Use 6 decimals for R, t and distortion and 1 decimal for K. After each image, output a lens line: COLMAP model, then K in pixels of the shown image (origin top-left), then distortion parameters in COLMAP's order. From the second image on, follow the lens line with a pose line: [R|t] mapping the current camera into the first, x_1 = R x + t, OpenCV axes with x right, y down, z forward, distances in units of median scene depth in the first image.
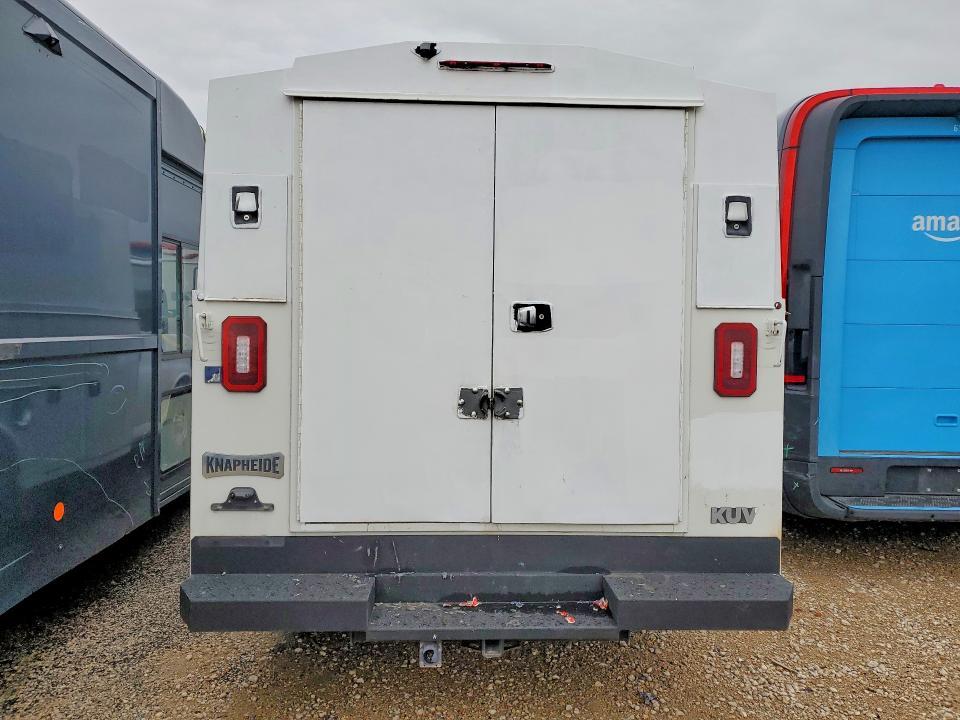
lens RADIAL K [[750.5, 0, 479.4], [0, 750.5, 364.8], [0, 0, 1]] dist [0.151772, -0.235561]
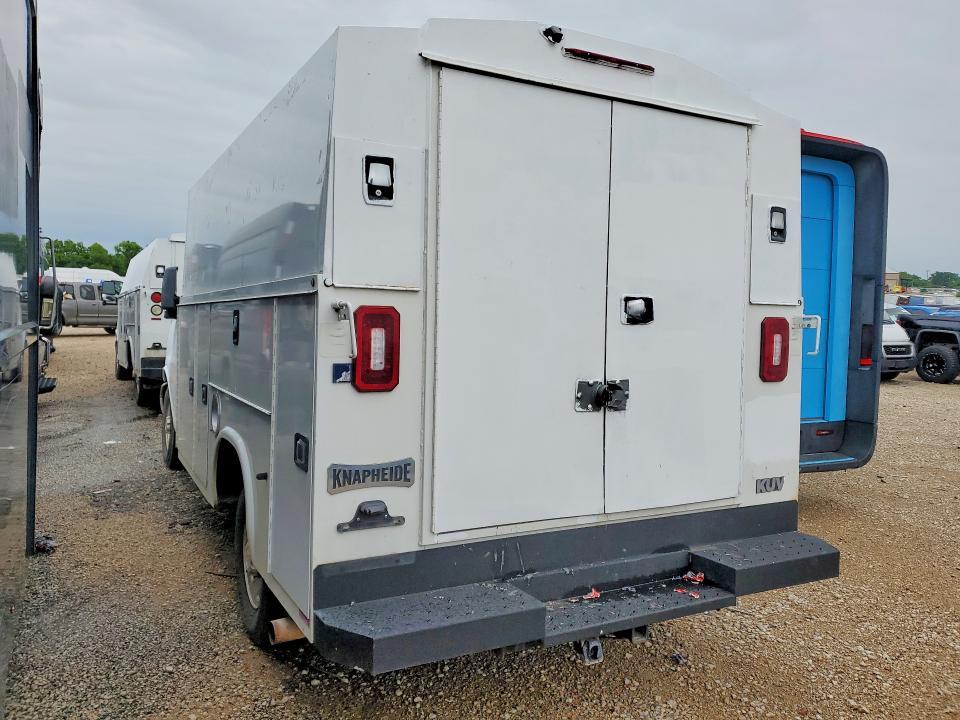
lens RADIAL K [[760.0, 0, 480.0], [0, 760.0, 360.0], [0, 0, 1]] dist [0.071540, -0.006957]
pose [[0.896477, -0.015796, 0.442809, -0.584857], [0.010270, 0.999837, 0.014875, -0.013033], [-0.442972, -0.008787, 0.896492, 0.160284]]
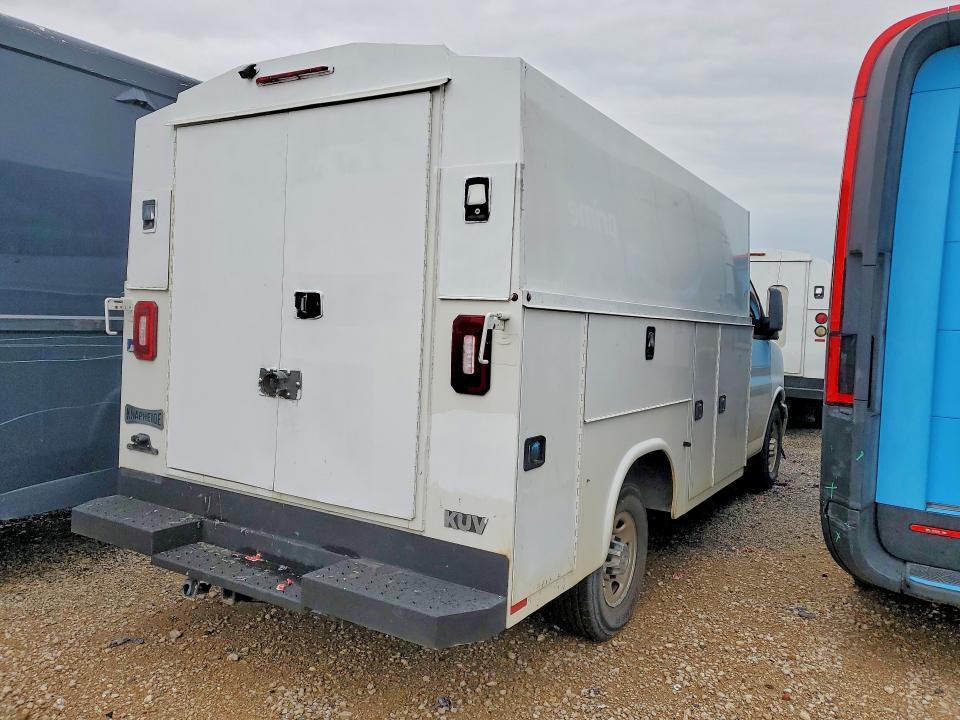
lens RADIAL K [[738.7, 0, 472.6], [0, 738.7, 364.8], [0, 0, 1]] dist [0.095036, -0.102127]
pose [[0.823331, 0.058124, -0.564577, 0.860645], [-0.059141, 0.998113, 0.016511, -0.009767], [0.564471, 0.019796, 0.825215, 0.263223]]
